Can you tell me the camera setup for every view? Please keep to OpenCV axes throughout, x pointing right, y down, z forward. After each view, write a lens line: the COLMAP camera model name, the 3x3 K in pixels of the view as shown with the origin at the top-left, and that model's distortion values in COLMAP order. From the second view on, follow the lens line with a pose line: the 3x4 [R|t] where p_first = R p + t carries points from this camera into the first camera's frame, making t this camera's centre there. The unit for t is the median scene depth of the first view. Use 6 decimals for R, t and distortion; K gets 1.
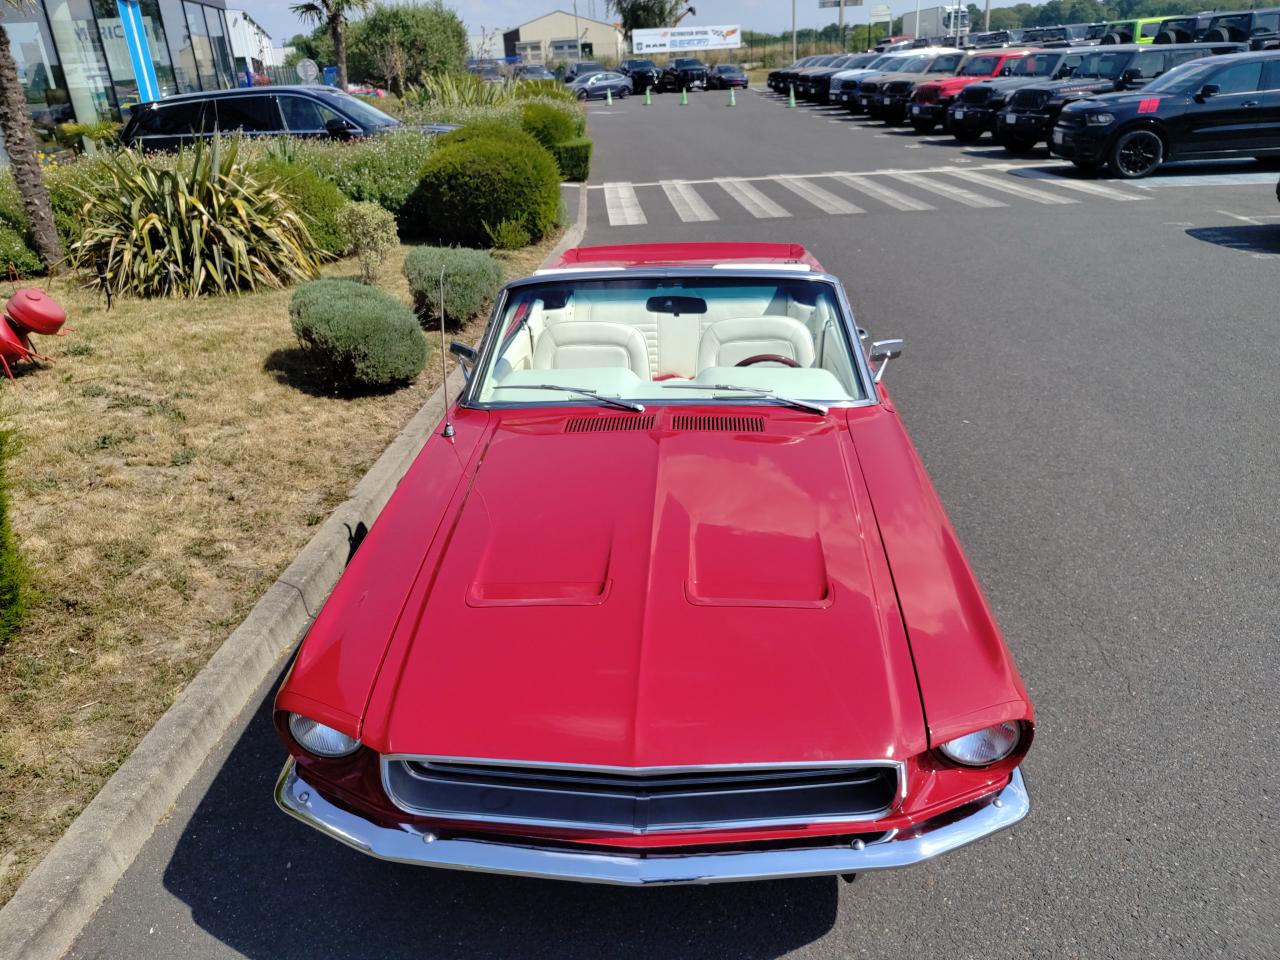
lens RADIAL K [[959.1, 0, 643.9], [0, 959.1, 479.7], [0, 0, 1]] dist [0.021361, -0.021991]
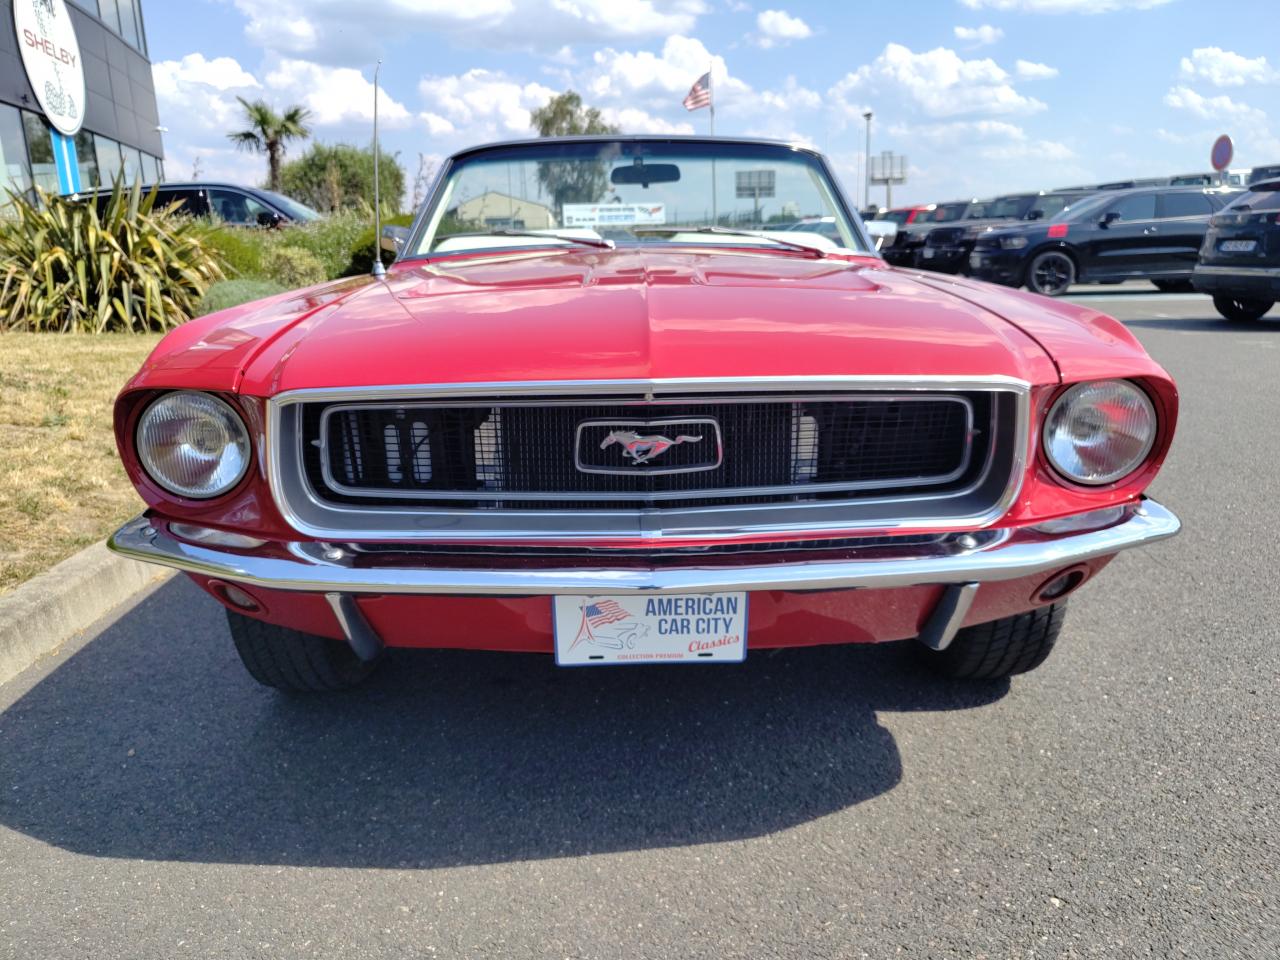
lens RADIAL K [[959.1, 0, 643.9], [0, 959.1, 479.7], [0, 0, 1]] dist [0.021361, -0.021991]
pose [[0.997150, -0.001551, 0.075430, -0.016564], [0.015572, 0.982490, -0.185664, 0.123819], [-0.073821, 0.186310, 0.979714, 0.087543]]
